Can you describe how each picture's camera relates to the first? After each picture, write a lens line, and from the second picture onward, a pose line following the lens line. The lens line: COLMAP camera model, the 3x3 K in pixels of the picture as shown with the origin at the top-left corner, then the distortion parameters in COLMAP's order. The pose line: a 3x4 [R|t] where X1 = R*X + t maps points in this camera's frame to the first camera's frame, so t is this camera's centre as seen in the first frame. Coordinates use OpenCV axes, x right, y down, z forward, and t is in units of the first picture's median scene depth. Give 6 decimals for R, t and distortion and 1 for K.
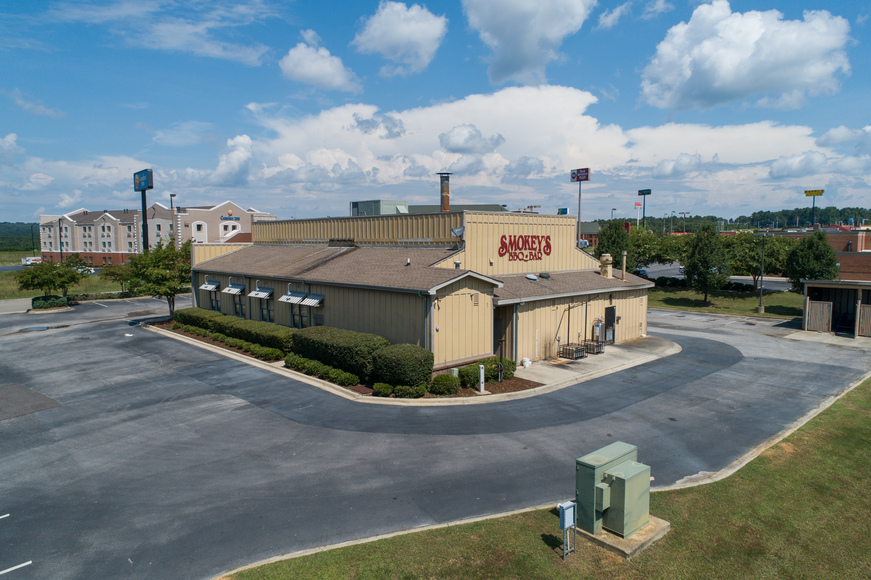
lens RADIAL K [[584.4, 0, 435.5], [0, 584.4, 290.0], [0, 0, 1]] dist [-0.000455, 0.001408]
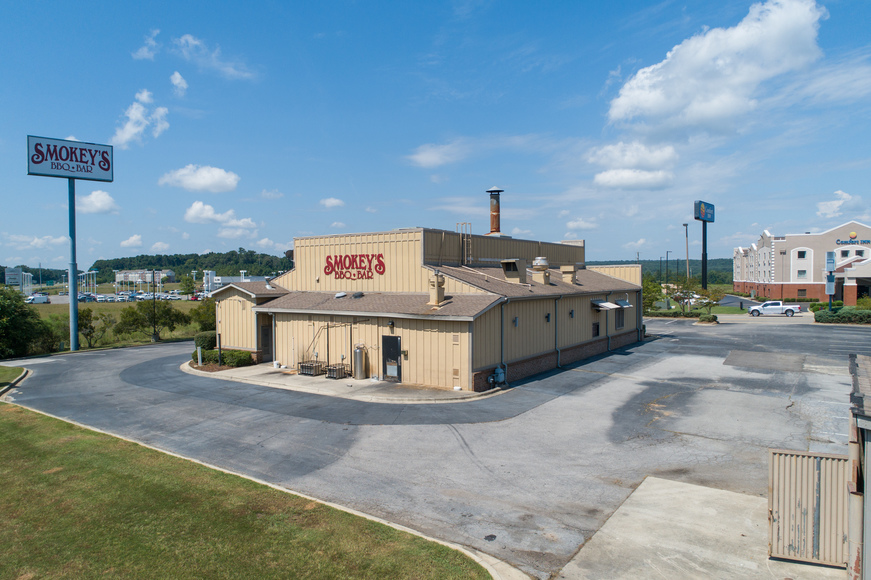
lens RADIAL K [[584.4, 0, 435.5], [0, 584.4, 290.0], [0, 0, 1]] dist [-0.000455, 0.001408]
pose [[0.202283, 0.022323, -0.979073, 1.182739], [-0.078991, 0.996855, 0.006409, -0.049336], [0.976136, 0.076042, 0.203410, 0.930399]]
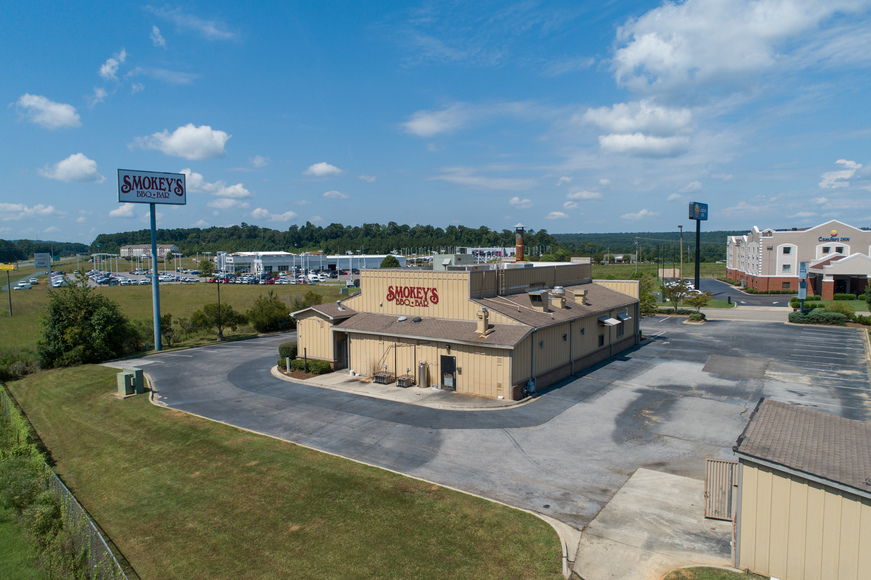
lens RADIAL K [[584.4, 0, 435.5], [0, 584.4, 290.0], [0, 0, 1]] dist [-0.000455, 0.001408]
pose [[0.204321, 0.069875, -0.976407, 1.427770], [-0.079118, 0.995365, 0.054676, -0.160667], [0.975701, 0.066080, 0.208902, 0.774949]]
